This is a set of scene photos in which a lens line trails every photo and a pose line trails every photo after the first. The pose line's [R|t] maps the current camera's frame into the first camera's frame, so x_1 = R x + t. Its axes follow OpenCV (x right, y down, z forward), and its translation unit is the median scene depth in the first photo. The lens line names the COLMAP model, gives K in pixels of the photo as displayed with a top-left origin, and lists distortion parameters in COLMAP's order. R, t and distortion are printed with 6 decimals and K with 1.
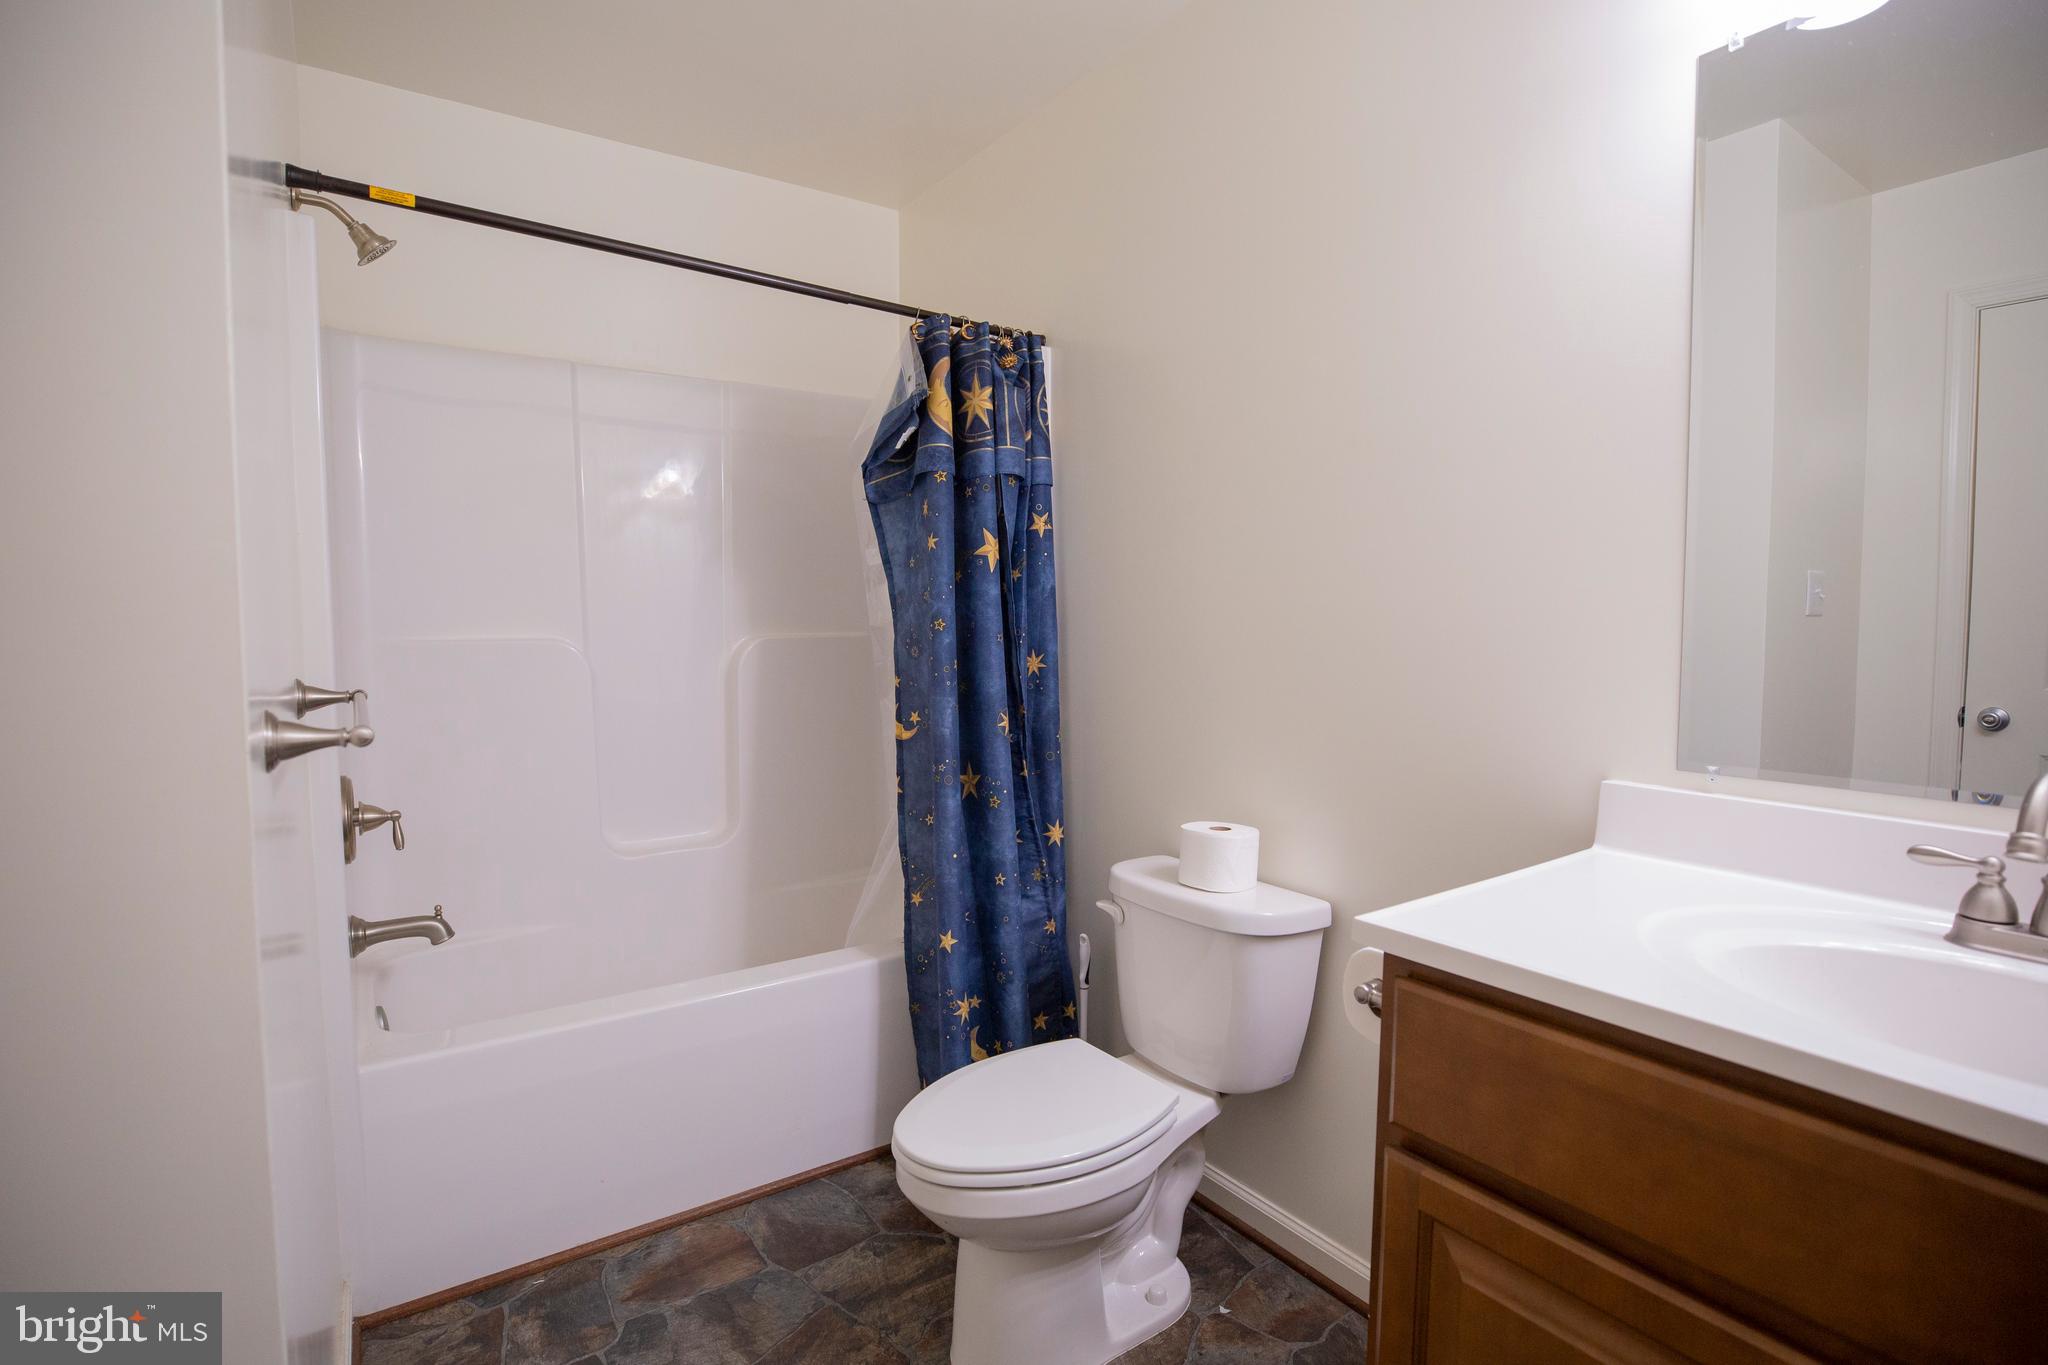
lens RADIAL K [[959.2, 0, 1028.3], [0, 959.2, 695.0], [0, 0, 1]] dist [-0.049542, -0.000094]
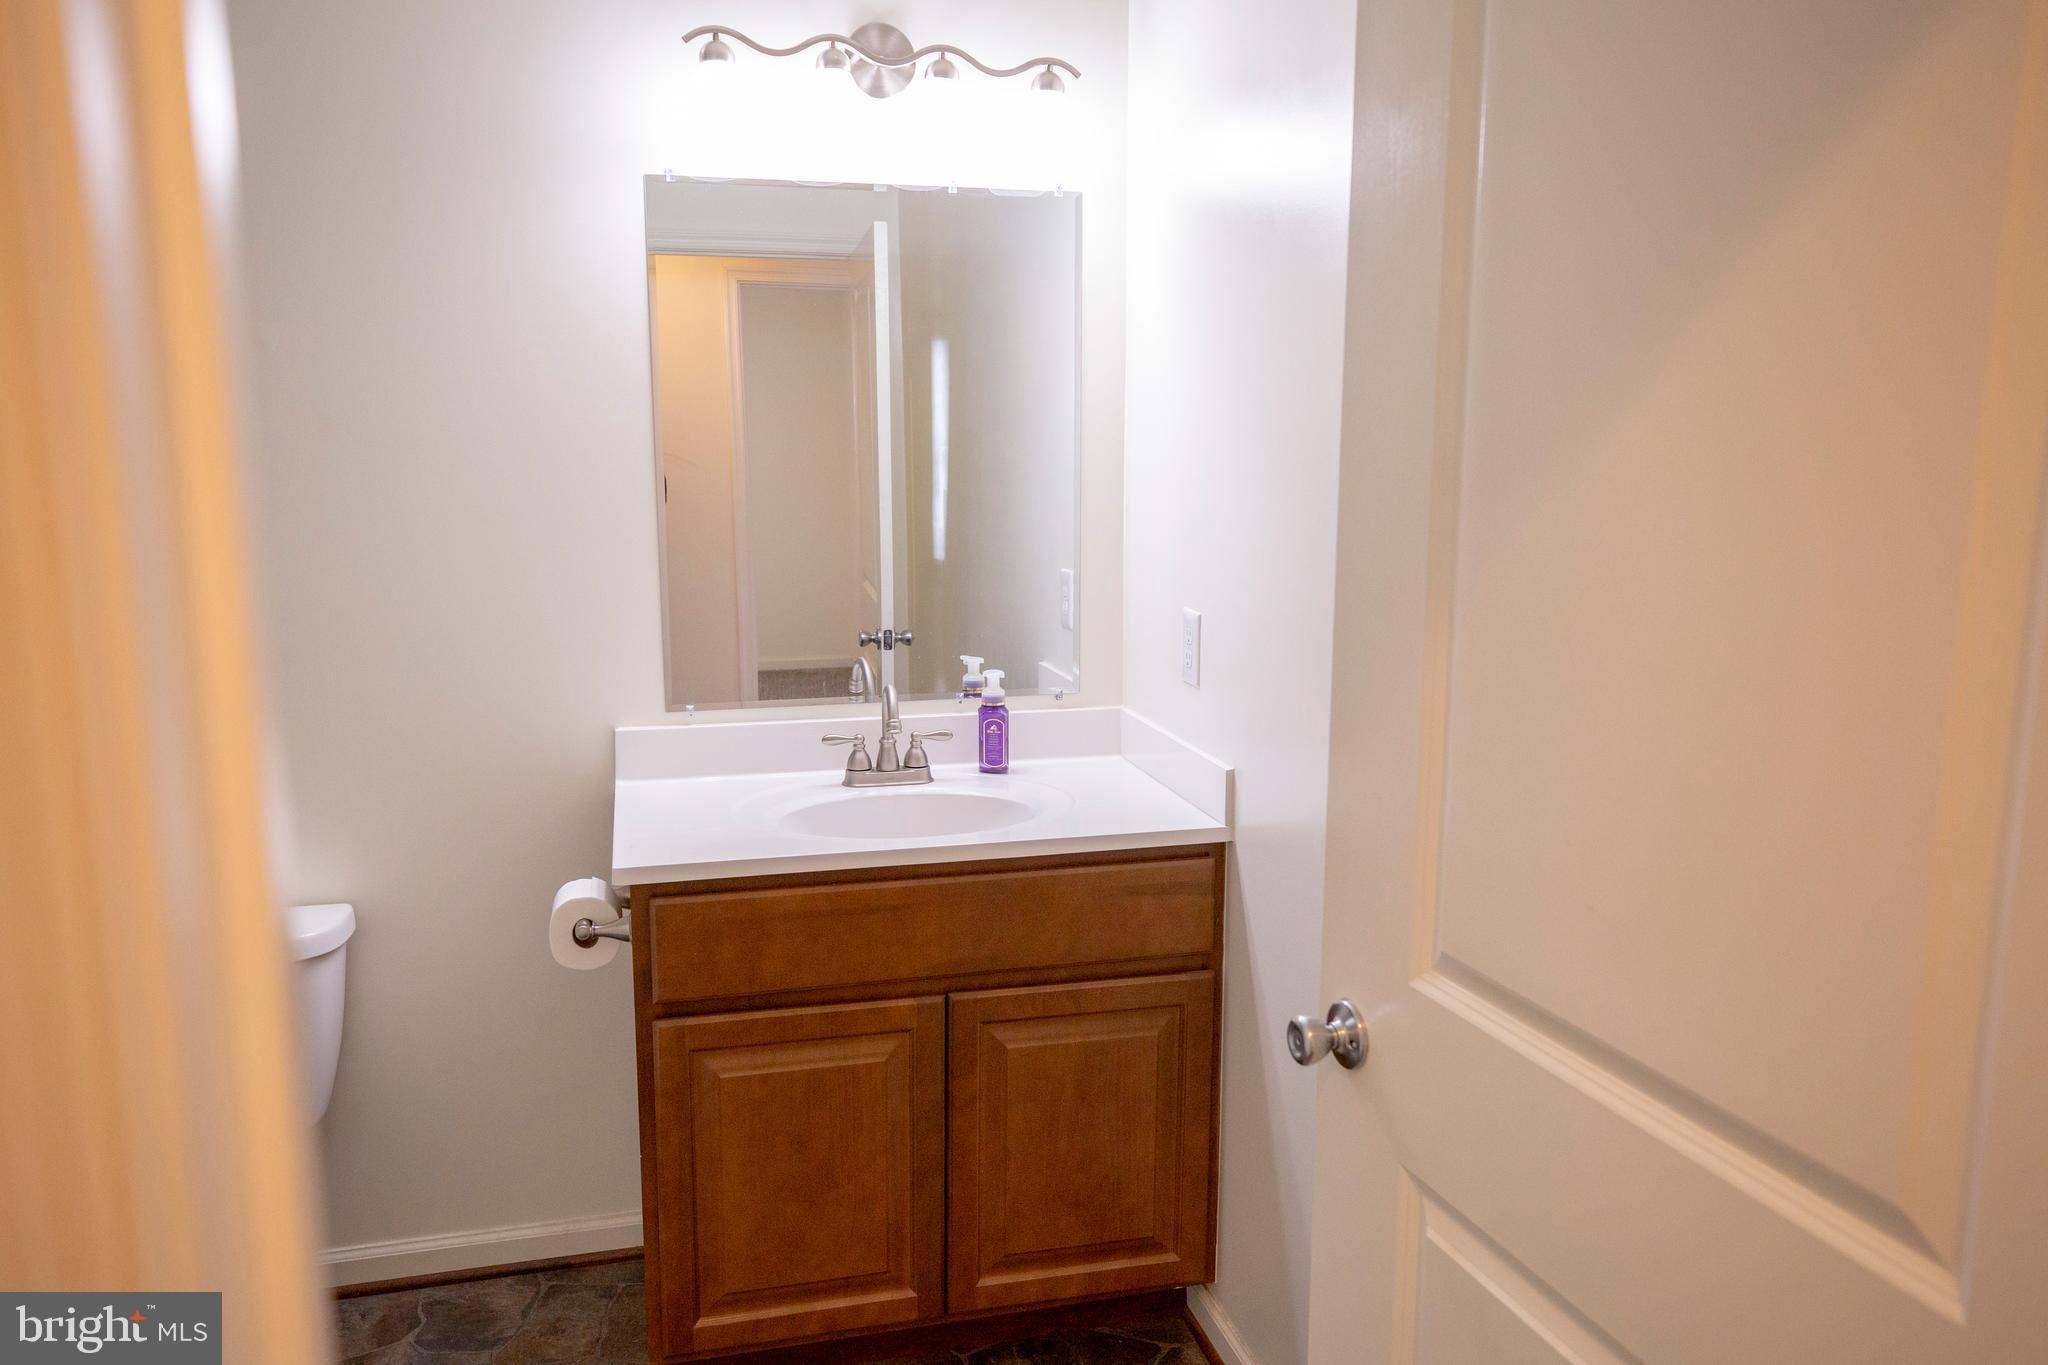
lens RADIAL K [[1430.5, 0, 1024.0], [0, 1430.5, 682.5], [0, 0, 1]] dist [0.001541, -0.000104]
pose [[0.317385, -0.157365, 0.935149, -1.419545], [0.062850, 0.987457, 0.144837, -0.303021], [-0.946212, 0.012805, 0.323294, -0.221188]]
